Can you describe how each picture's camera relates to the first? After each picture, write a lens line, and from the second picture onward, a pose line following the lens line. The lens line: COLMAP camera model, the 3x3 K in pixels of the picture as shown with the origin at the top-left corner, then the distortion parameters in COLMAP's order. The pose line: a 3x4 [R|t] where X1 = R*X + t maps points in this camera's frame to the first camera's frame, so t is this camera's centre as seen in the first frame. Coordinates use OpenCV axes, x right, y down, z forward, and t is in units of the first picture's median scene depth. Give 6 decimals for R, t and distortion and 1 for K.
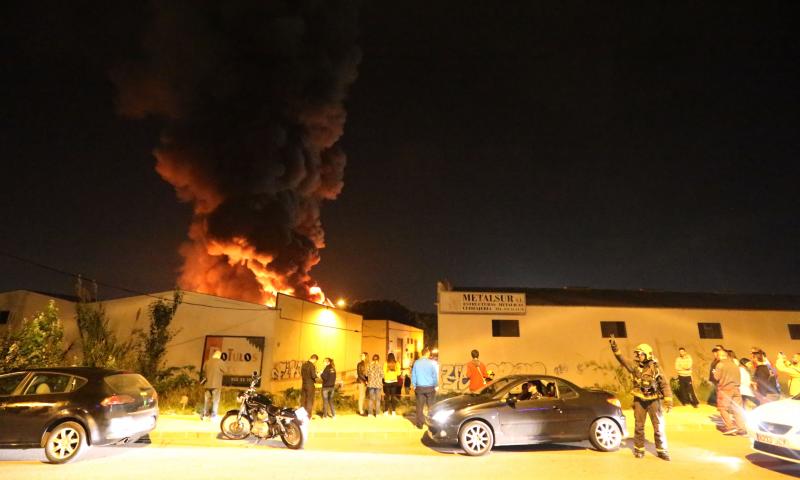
lens RADIAL K [[425.8, 0, 400.4], [0, 425.8, 240.5], [0, 0, 1]] dist [-0.002149, 0.000147]
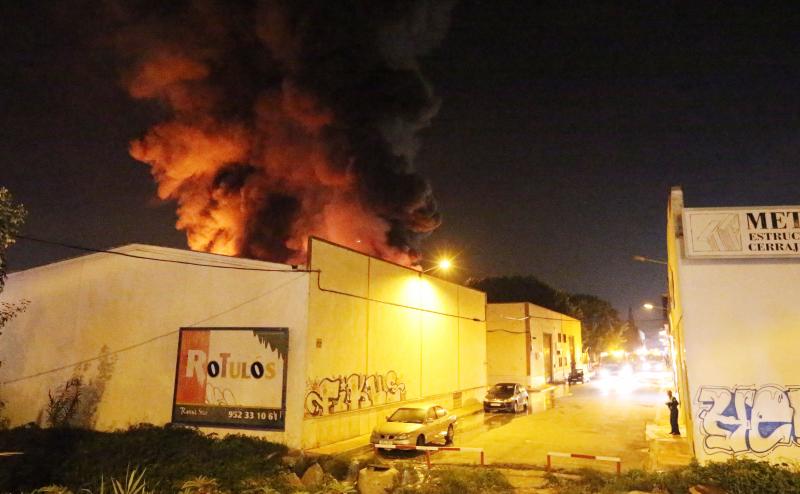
lens RADIAL K [[604.2, 0, 400.0], [0, 604.2, 247.1], [0, 0, 1]] dist [0.009232, 0.010236]
pose [[0.975871, -0.045973, -0.213455, -0.046802], [0.062615, 0.995447, 0.071869, 0.094889], [0.209179, -0.083501, 0.974306, 0.371488]]
